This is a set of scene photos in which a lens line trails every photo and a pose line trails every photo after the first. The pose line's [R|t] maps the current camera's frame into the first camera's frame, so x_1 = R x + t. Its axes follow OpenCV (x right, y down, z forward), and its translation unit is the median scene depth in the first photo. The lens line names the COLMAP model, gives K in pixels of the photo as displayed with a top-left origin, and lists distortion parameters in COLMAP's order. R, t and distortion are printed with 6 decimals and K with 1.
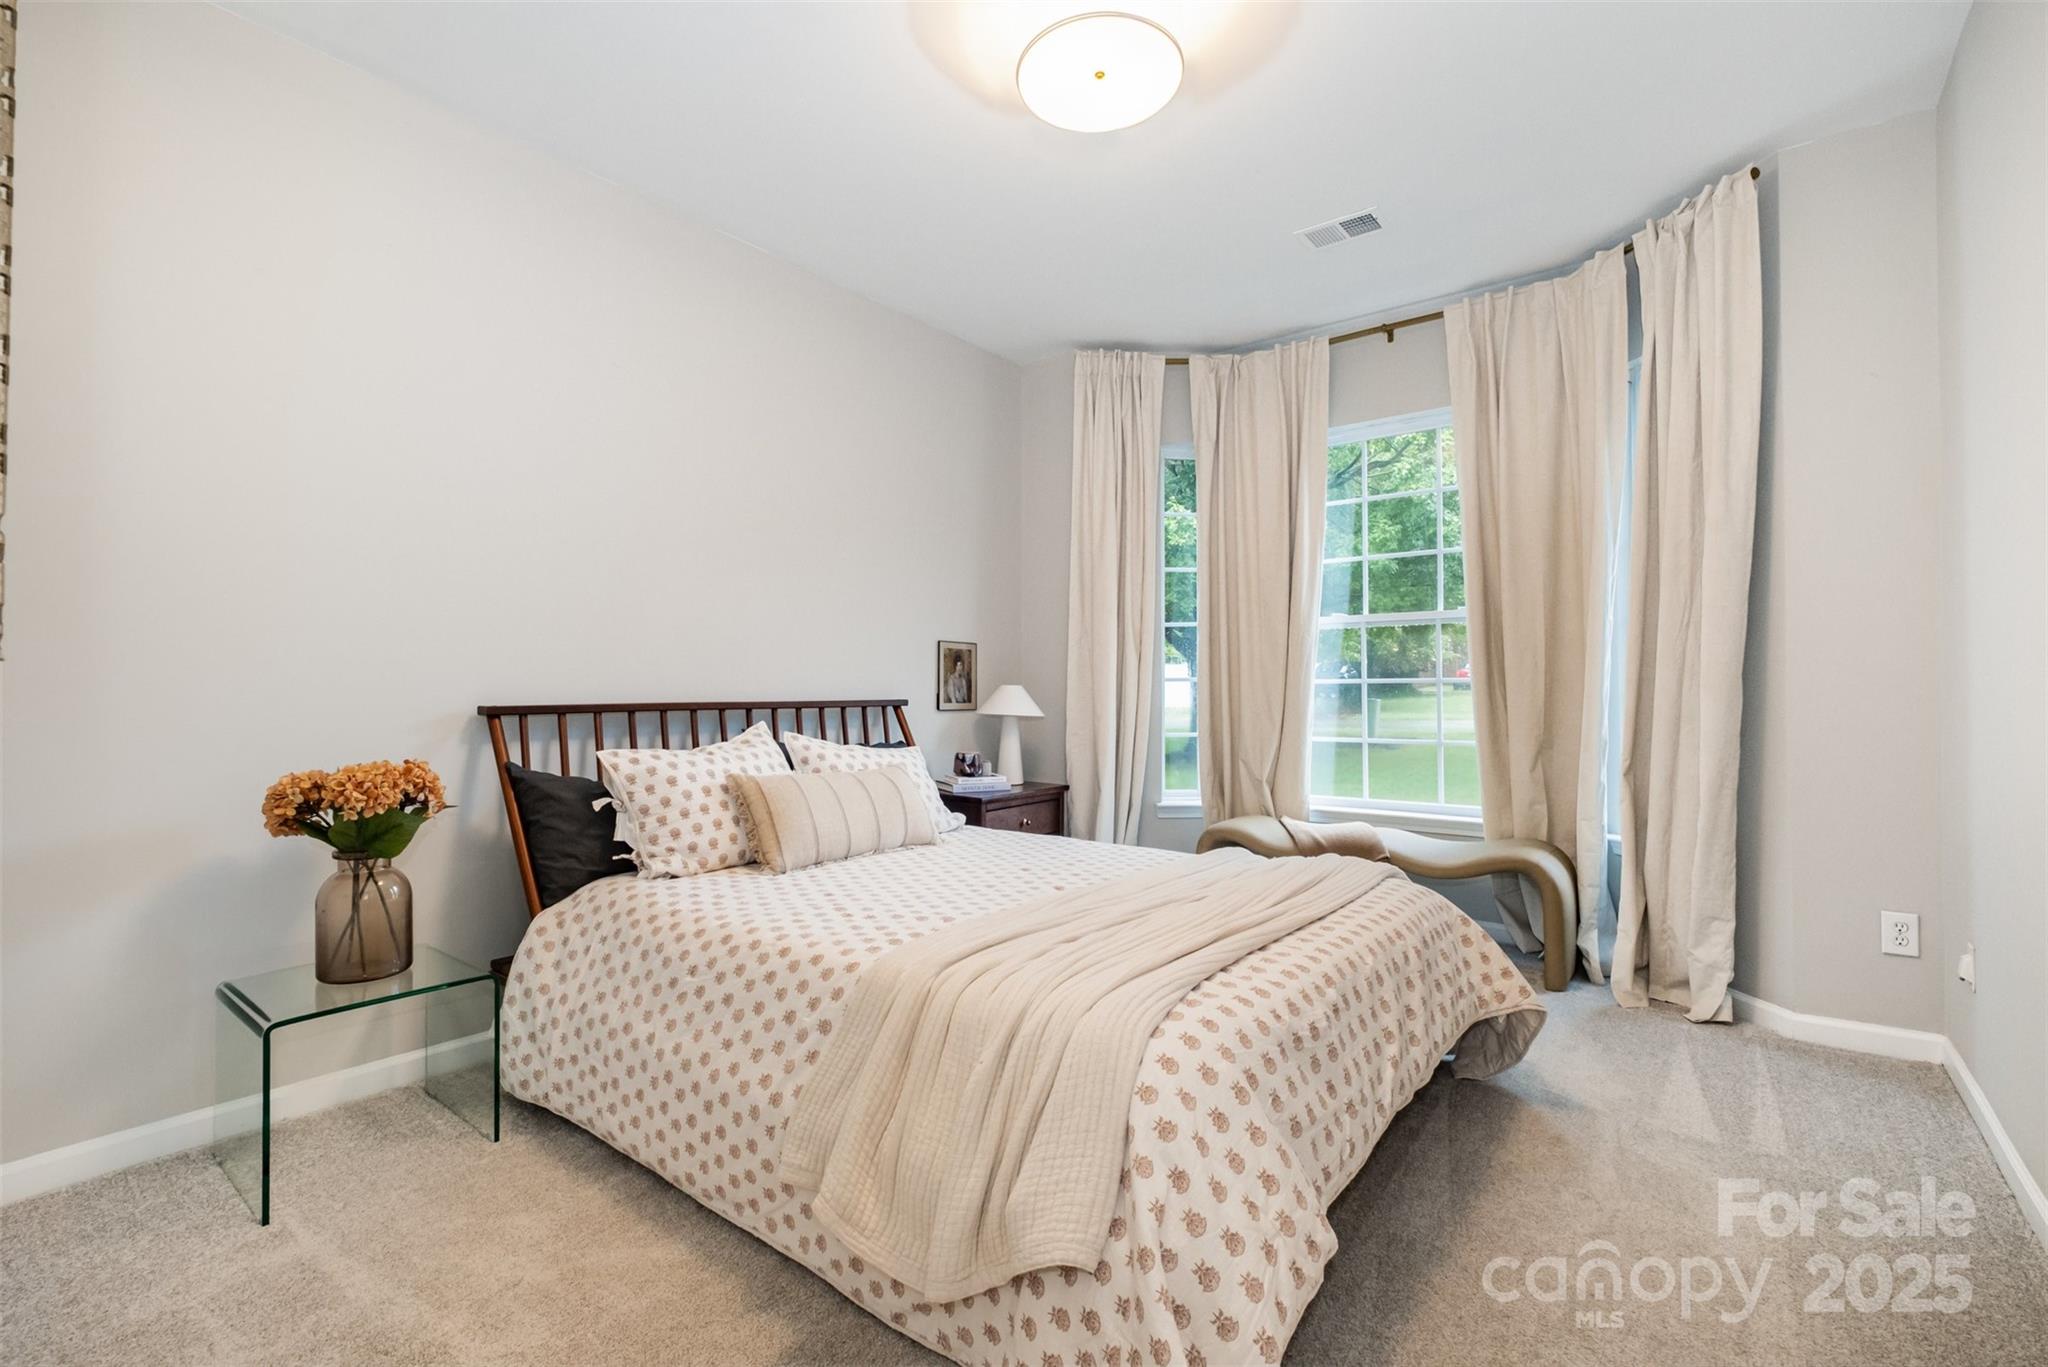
lens RADIAL K [[892.0, 0, 988.7], [0, 892.0, 686.0], [0, 0, 1]] dist [-0.000249, -0.000088]
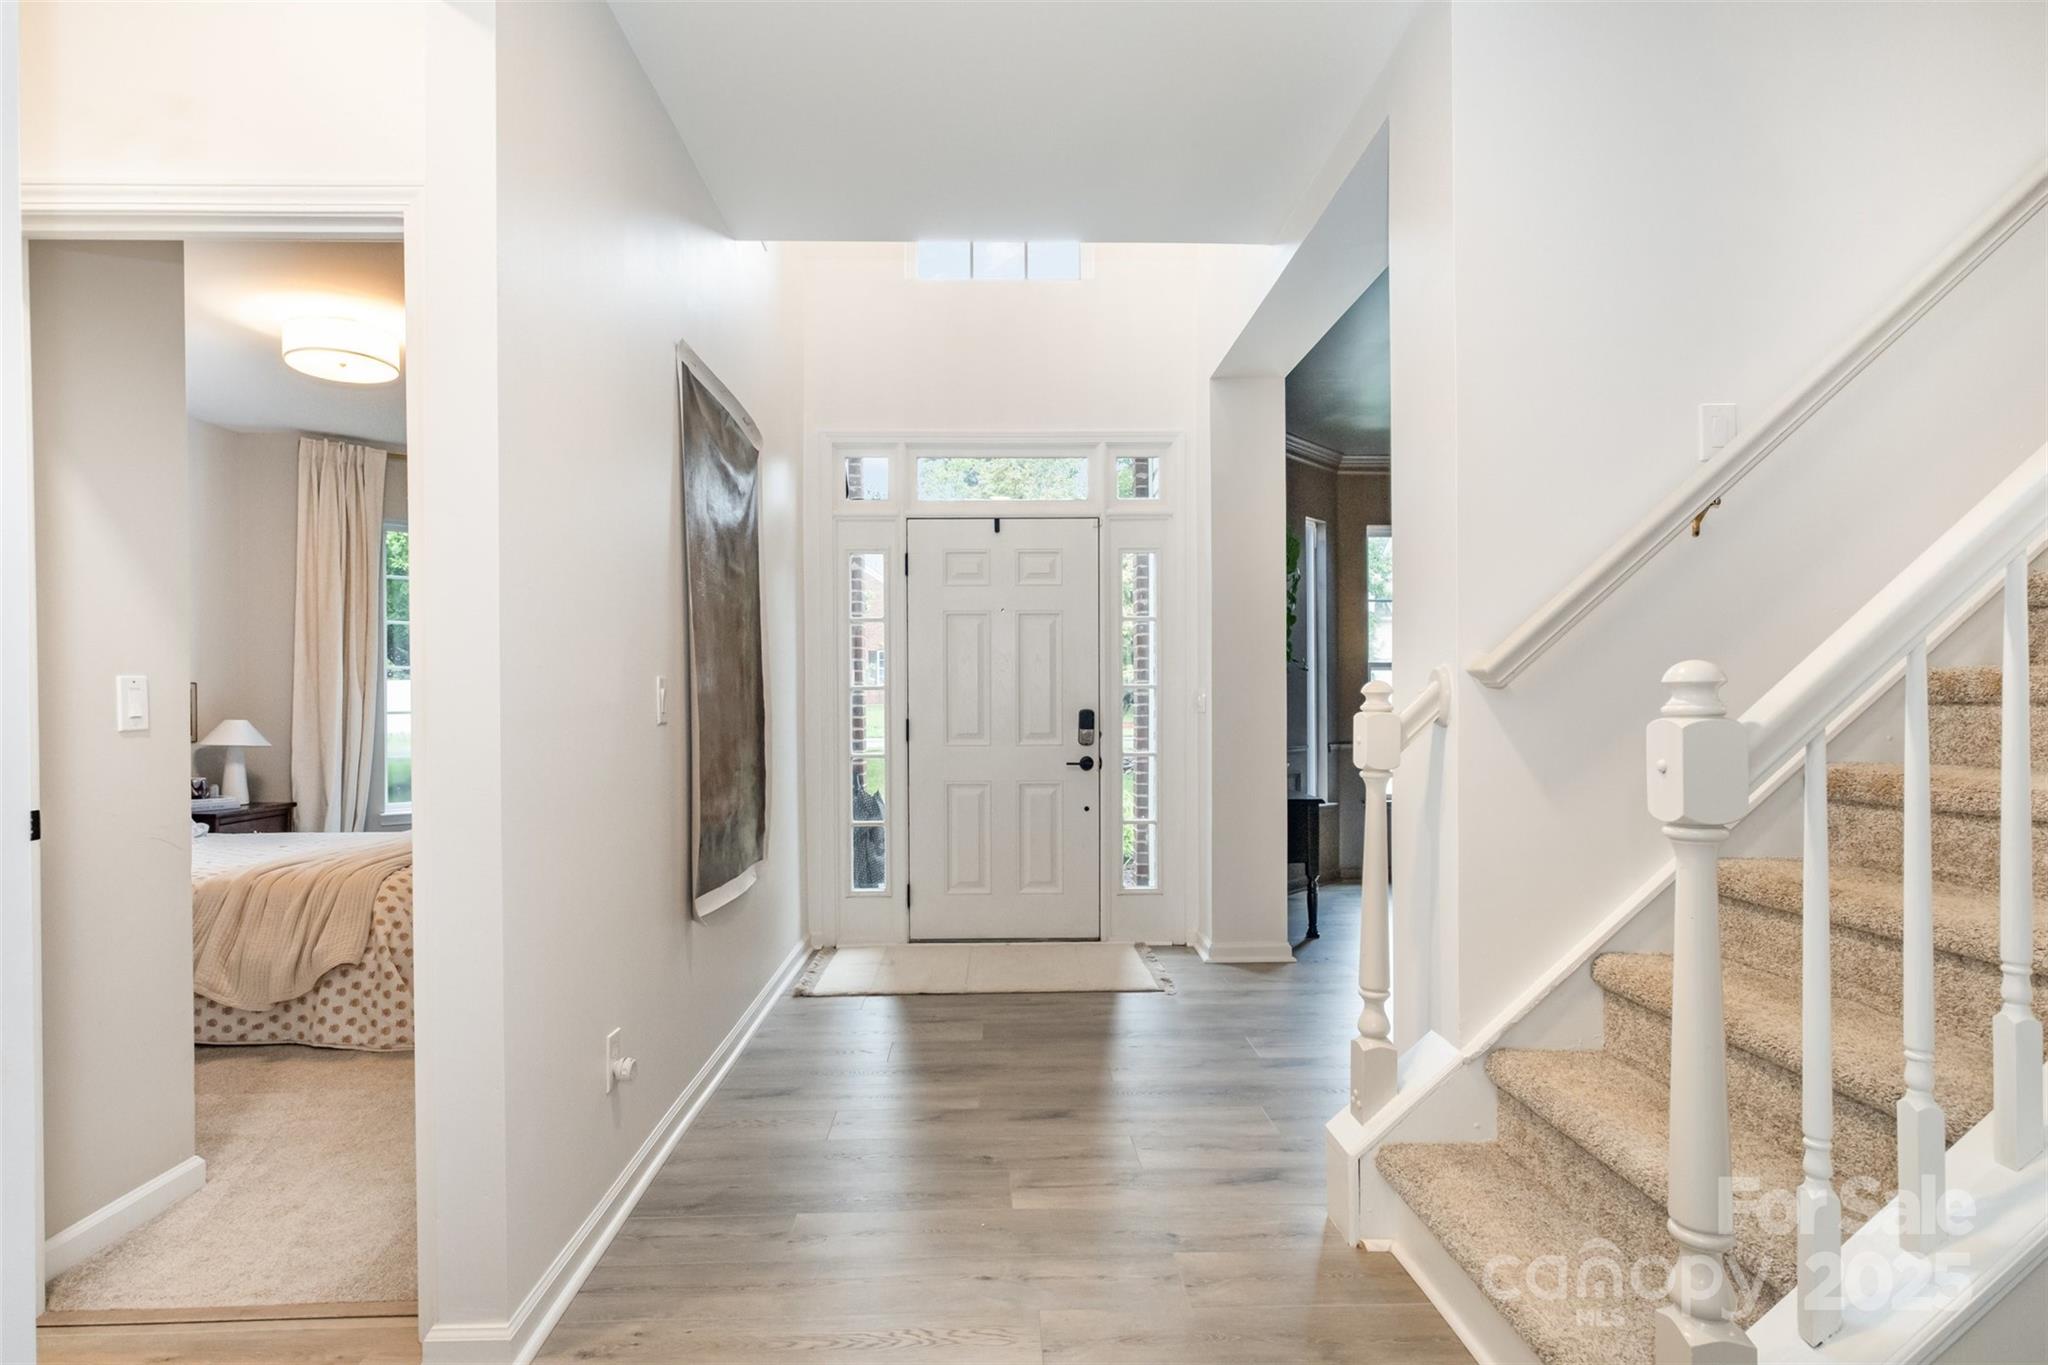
lens RADIAL K [[1057.6, 0, 1024.0], [0, 1057.6, 682.5], [0, 0, 1]] dist [0.002768, 0.000568]
pose [[0.739877, -0.001318, 0.672741, -0.160138], [0.011983, 0.999865, -0.011220, -0.023605], [-0.672635, 0.016363, 0.739793, -0.793559]]
